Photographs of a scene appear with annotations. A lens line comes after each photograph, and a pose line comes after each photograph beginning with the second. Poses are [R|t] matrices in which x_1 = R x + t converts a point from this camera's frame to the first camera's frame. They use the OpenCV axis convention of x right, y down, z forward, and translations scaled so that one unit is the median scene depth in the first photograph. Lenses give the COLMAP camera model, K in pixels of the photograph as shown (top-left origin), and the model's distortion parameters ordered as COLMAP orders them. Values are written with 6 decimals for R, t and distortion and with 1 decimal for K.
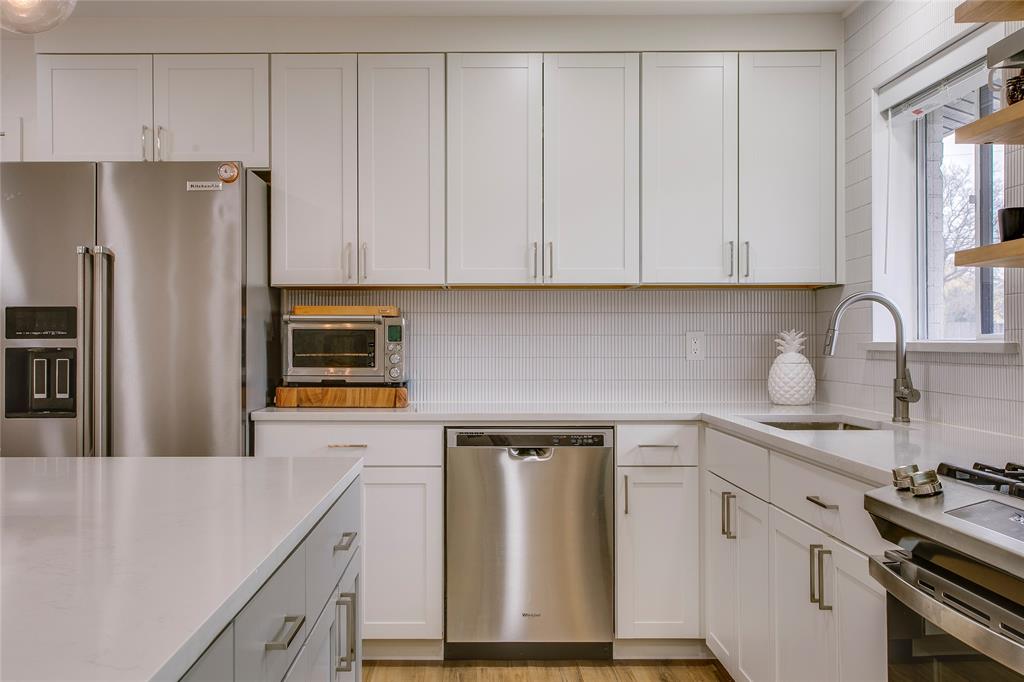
lens RADIAL K [[981.4, 0, 481.2], [0, 981.4, 339.4], [0, 0, 1]] dist [-0.000720, 0.001300]
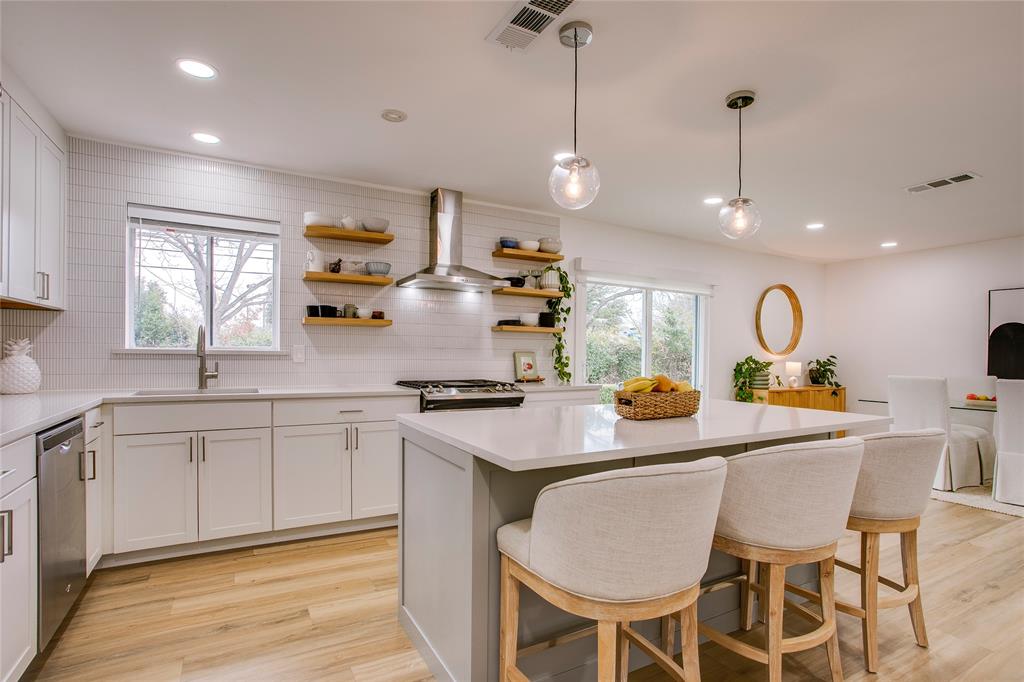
lens RADIAL K [[512.1, 0, 508.2], [0, 512.1, 356.6], [0, 0, 1]] dist [-0.065169, 0.036710]
pose [[-0.480249, -0.013675, 0.877025, -0.662343], [-0.015929, 0.999850, 0.006867, -0.000609], [-0.876987, -0.010672, -0.480395, 0.774196]]
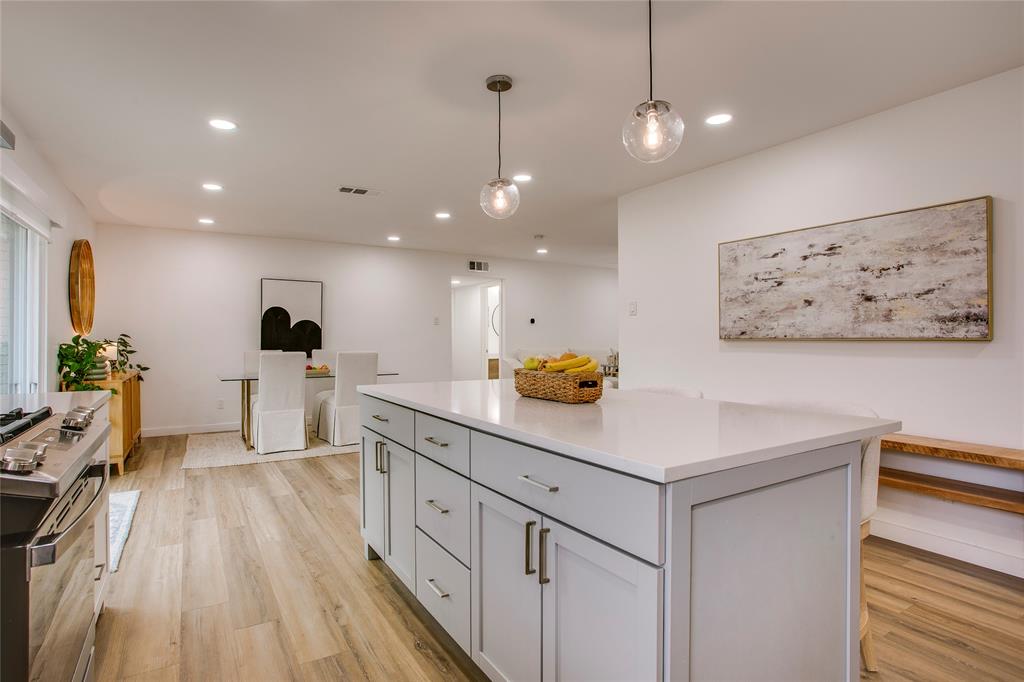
lens RADIAL K [[512.1, 0, 508.2], [0, 512.1, 356.6], [0, 0, 1]] dist [-0.065169, 0.036710]
pose [[-0.850901, 0.018502, -0.525000, 0.104951], [0.001986, 0.999486, 0.032005, 0.008495], [0.525322, 0.026191, -0.850500, 0.786221]]
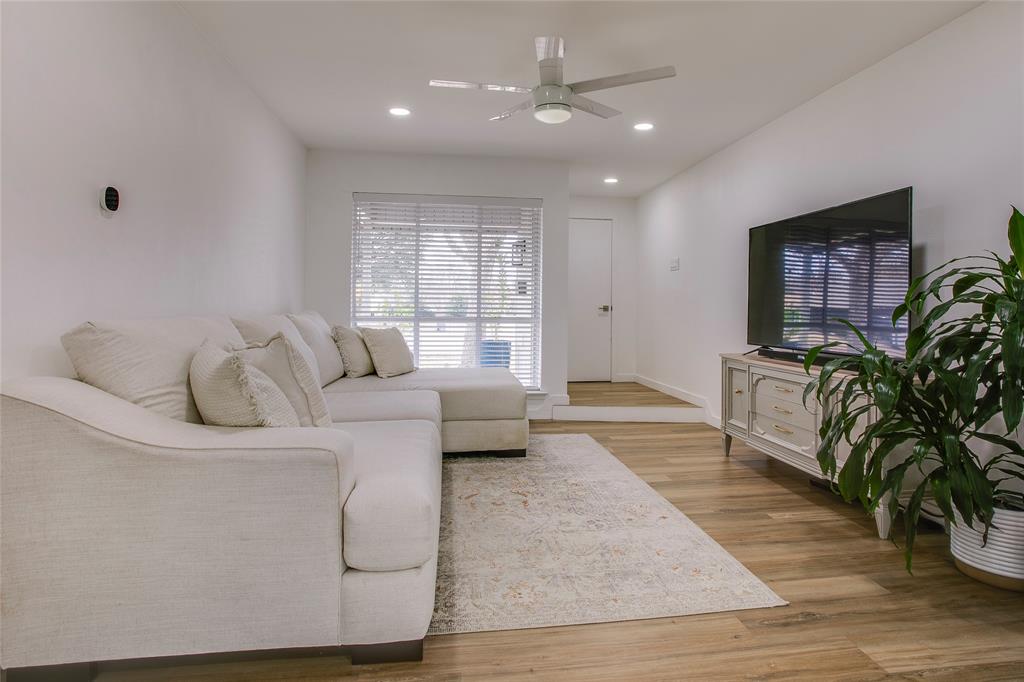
lens RADIAL K [[541.2, 0, 496.2], [0, 541.2, 311.0], [0, 0, 1]] dist [-0.057253, 0.030457]
pose [[0.129555, 0.006900, -0.991548, -0.610502], [-0.002629, 0.999975, 0.006615, 0.033636], [0.991569, 0.001750, 0.129570, -0.798496]]
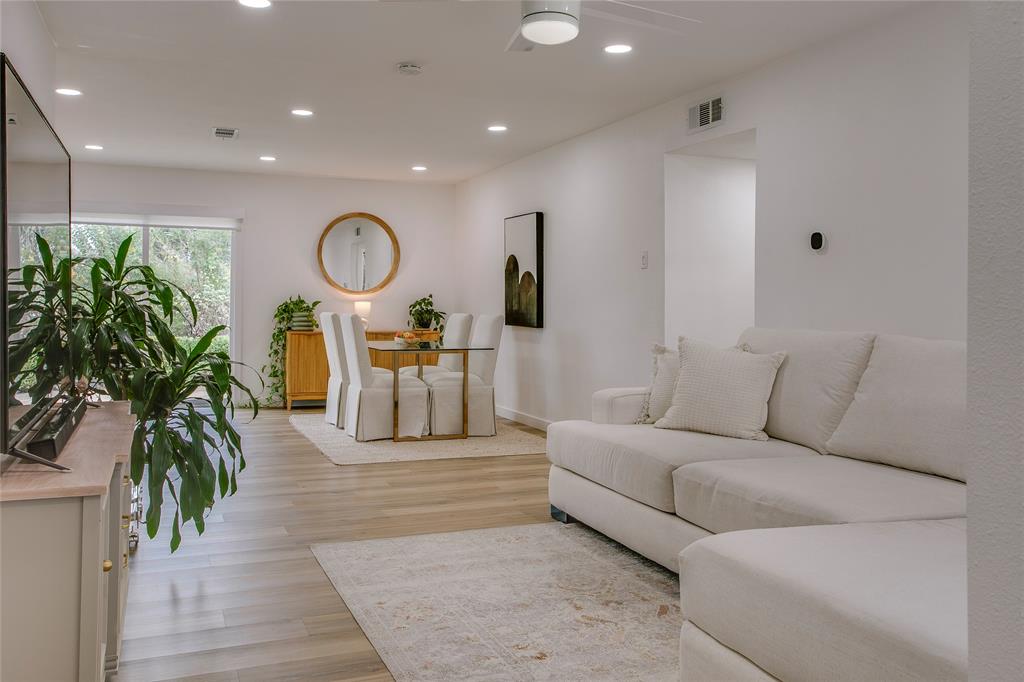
lens RADIAL K [[880.7, 0, 533.6], [0, 880.7, 339.5], [0, 0, 1]] dist [-0.005250, -0.000918]
pose [[-0.391391, -0.040394, 0.919337, -2.177753], [-0.009348, 0.999159, 0.039921, 0.016346], [-0.920177, 0.007031, -0.391440, -0.272318]]
